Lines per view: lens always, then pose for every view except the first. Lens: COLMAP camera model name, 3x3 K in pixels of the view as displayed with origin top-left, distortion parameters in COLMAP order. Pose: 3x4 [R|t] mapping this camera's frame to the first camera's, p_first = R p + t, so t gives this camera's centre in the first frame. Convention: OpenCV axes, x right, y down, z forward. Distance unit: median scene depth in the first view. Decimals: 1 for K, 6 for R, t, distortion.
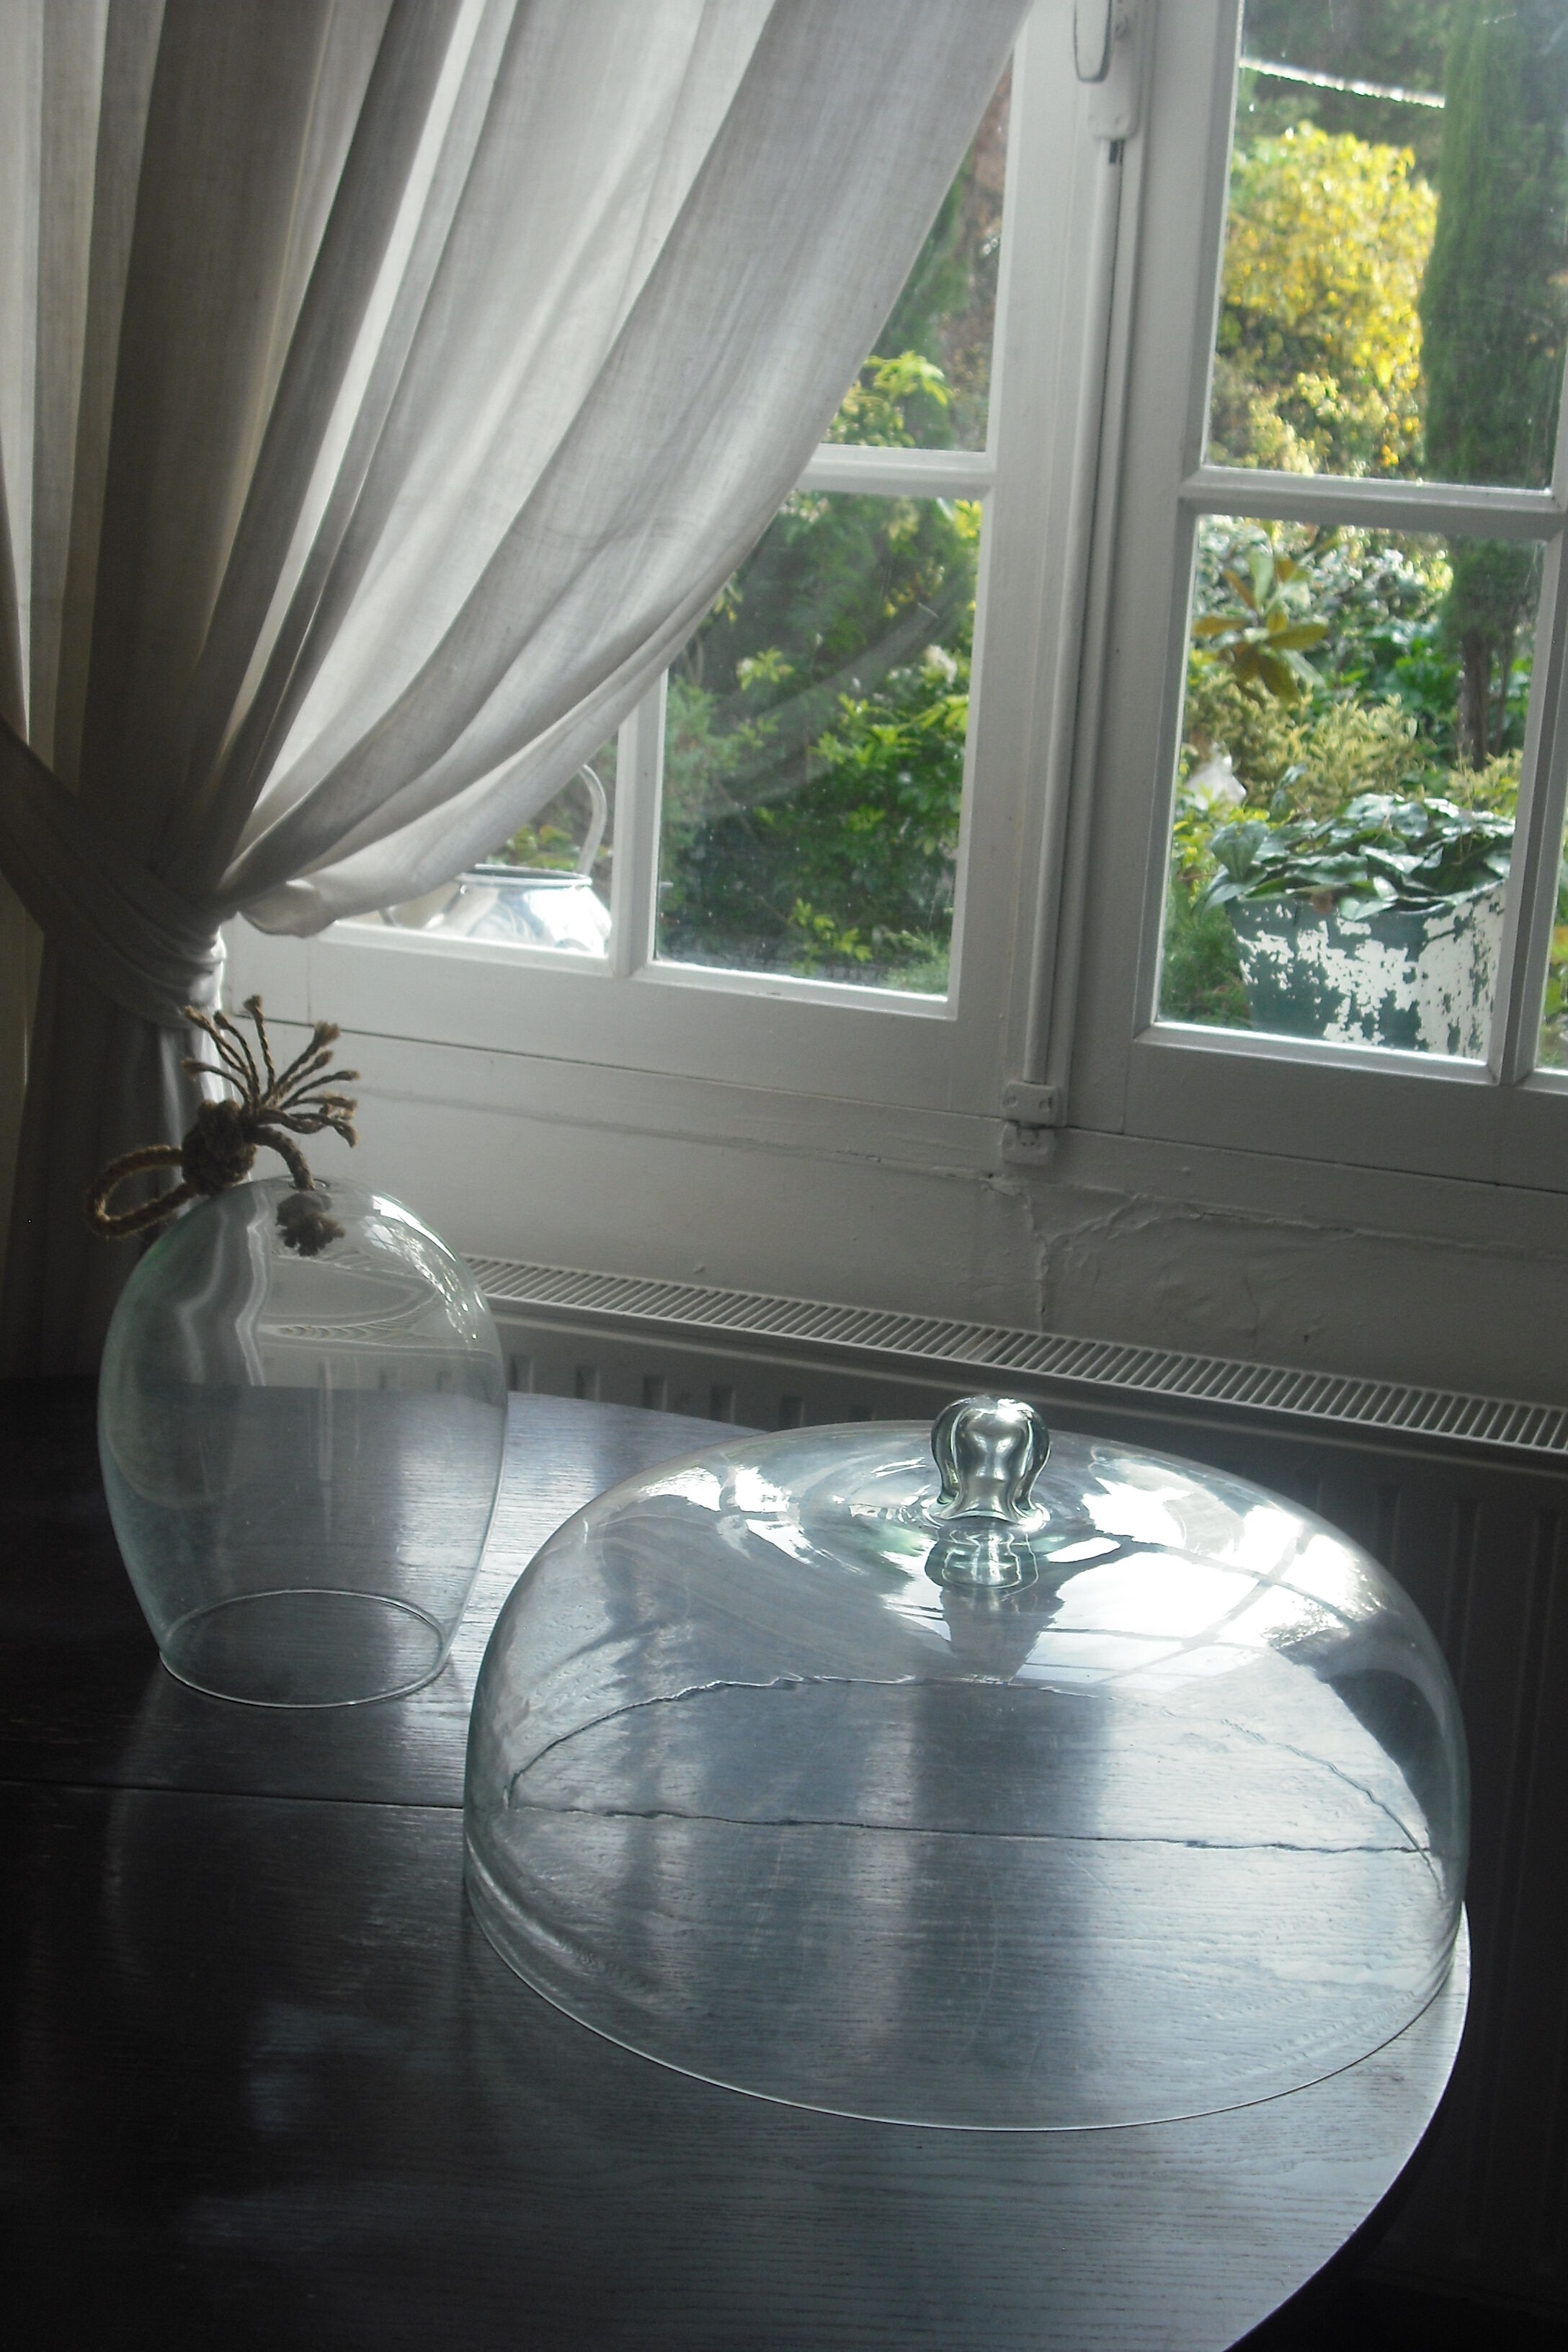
lens RADIAL K [[3778.0, 0, 784.0], [0, 3778.0, 1176.0], [0, 0, 1]] dist [-0.010226, -0.191580]
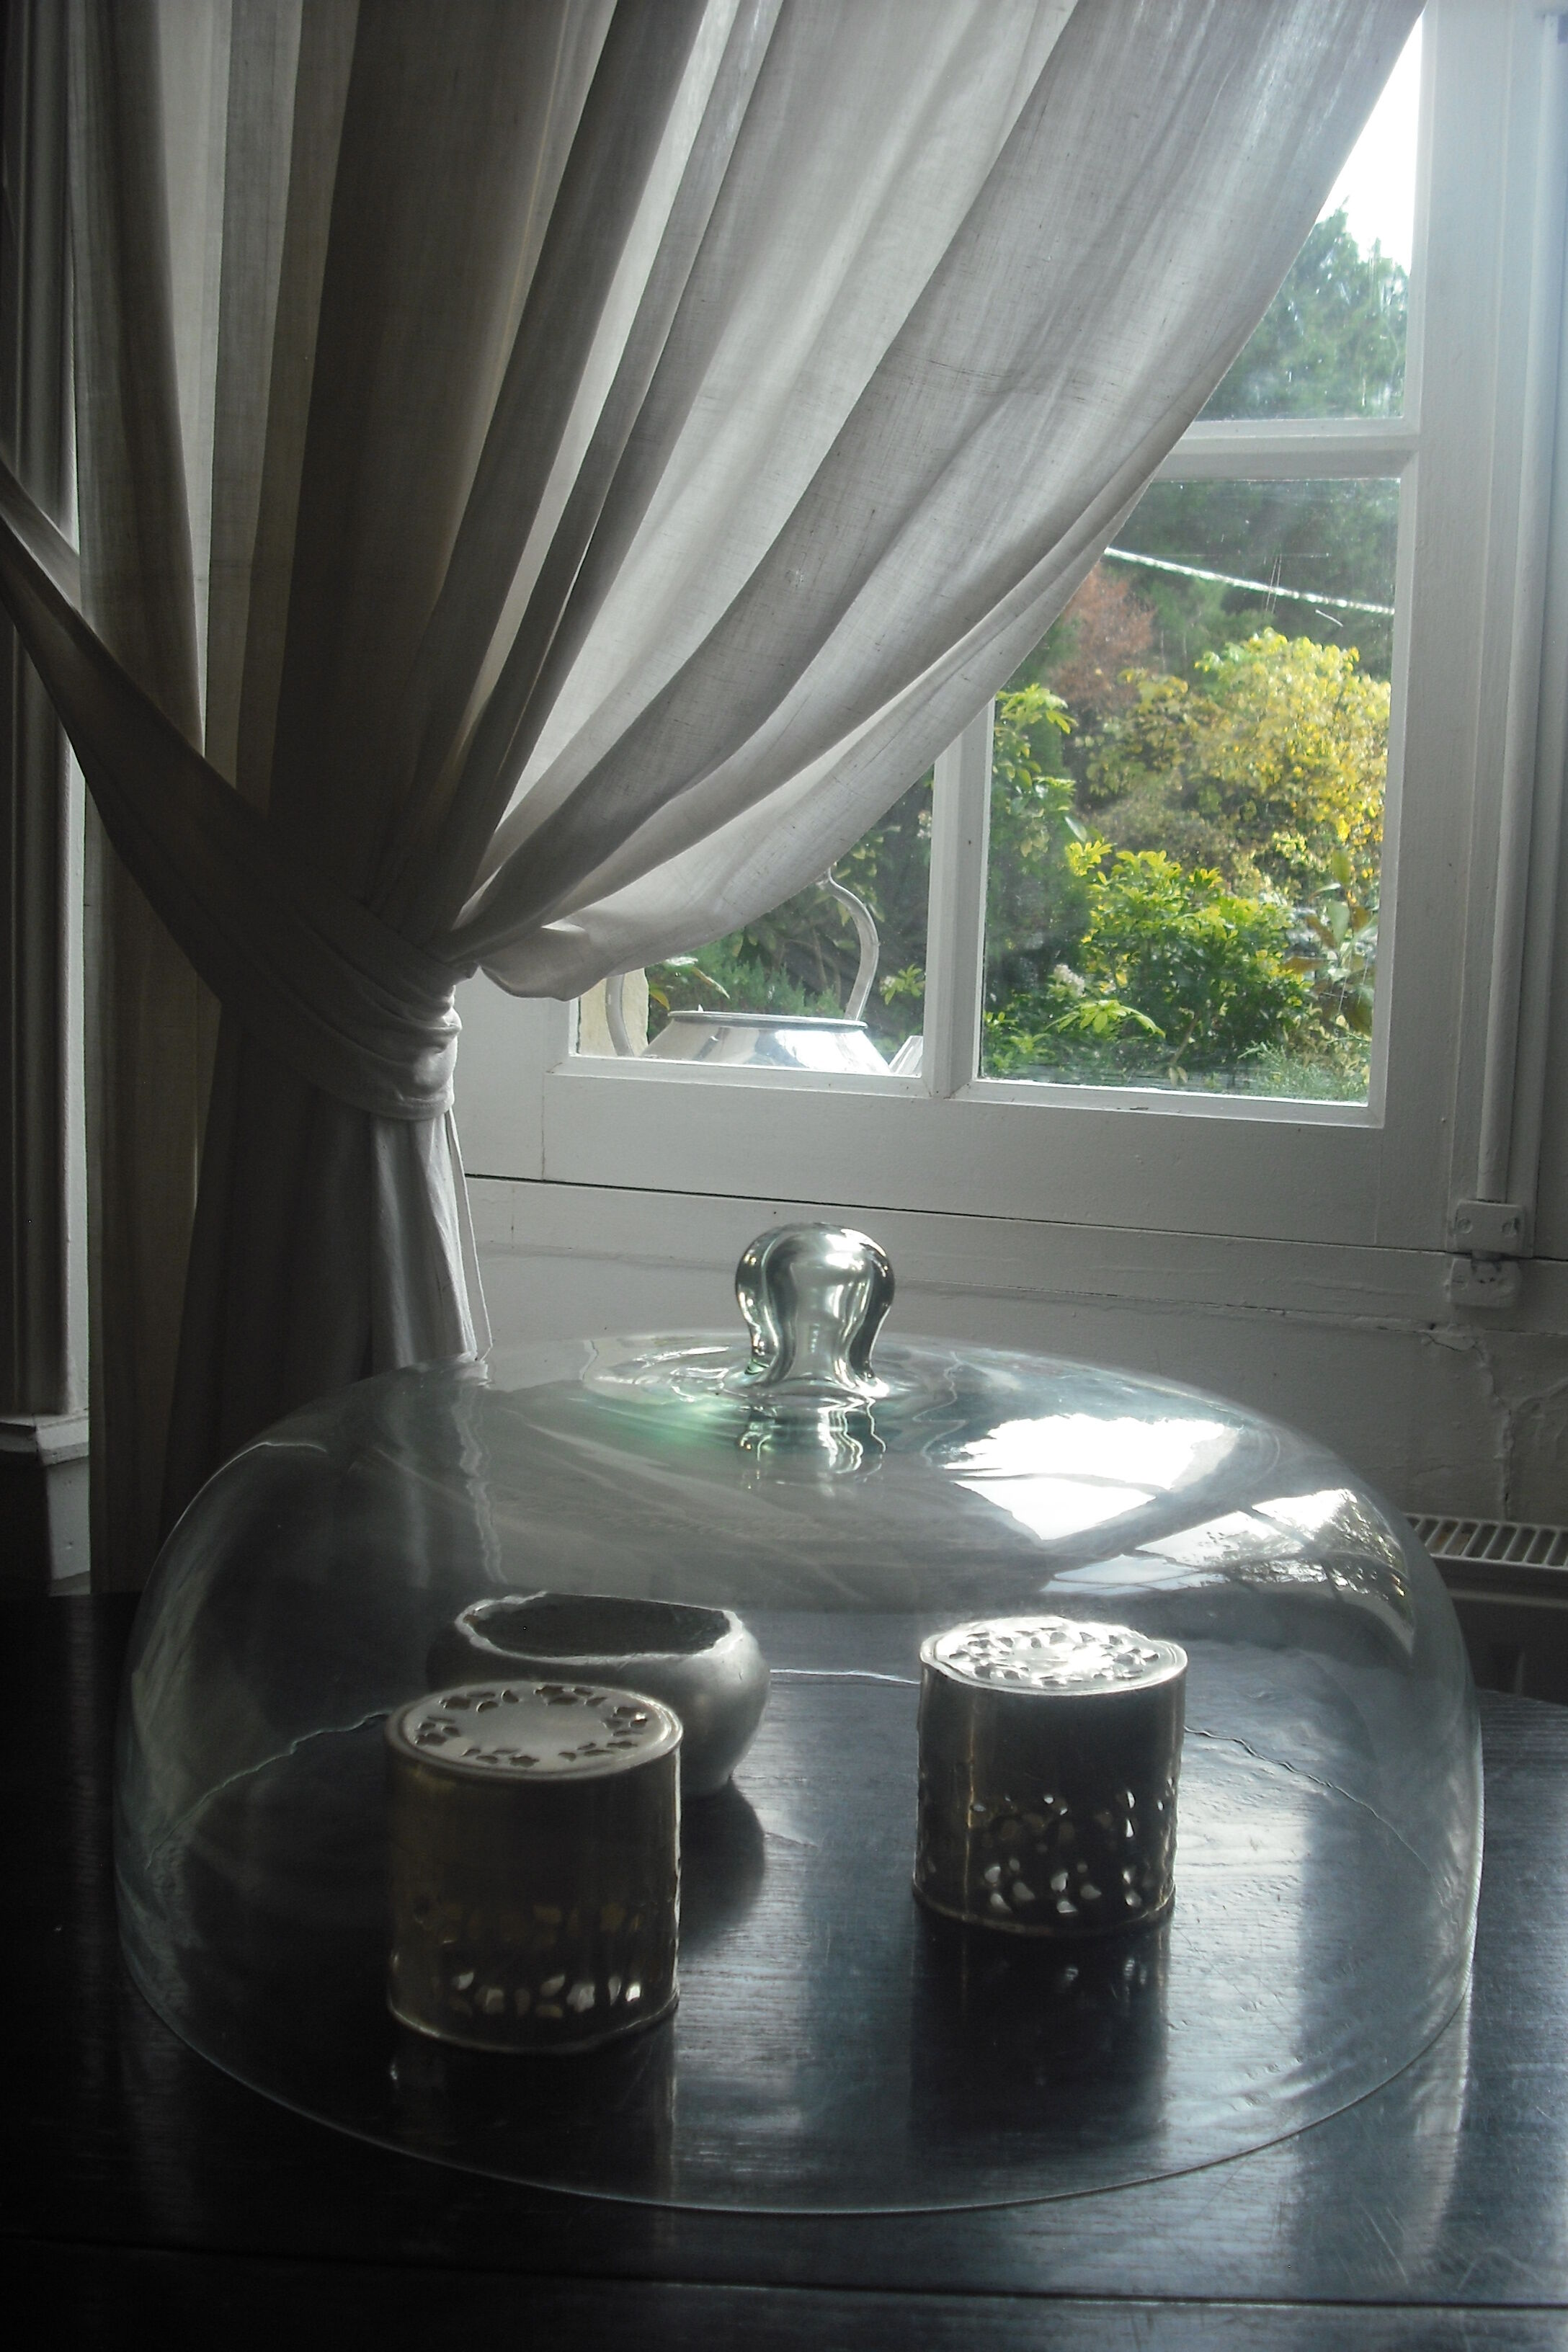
lens RADIAL K [[2926.2, 0, 784.0], [0, 2926.2, 1176.0], [0, 0, 1]] dist [-0.123719, 0.061480]
pose [[0.999820, -0.018057, 0.005895, -0.089275], [0.018686, 0.990721, -0.134619, 0.051551], [-0.003409, 0.134704, 0.990880, 0.436291]]
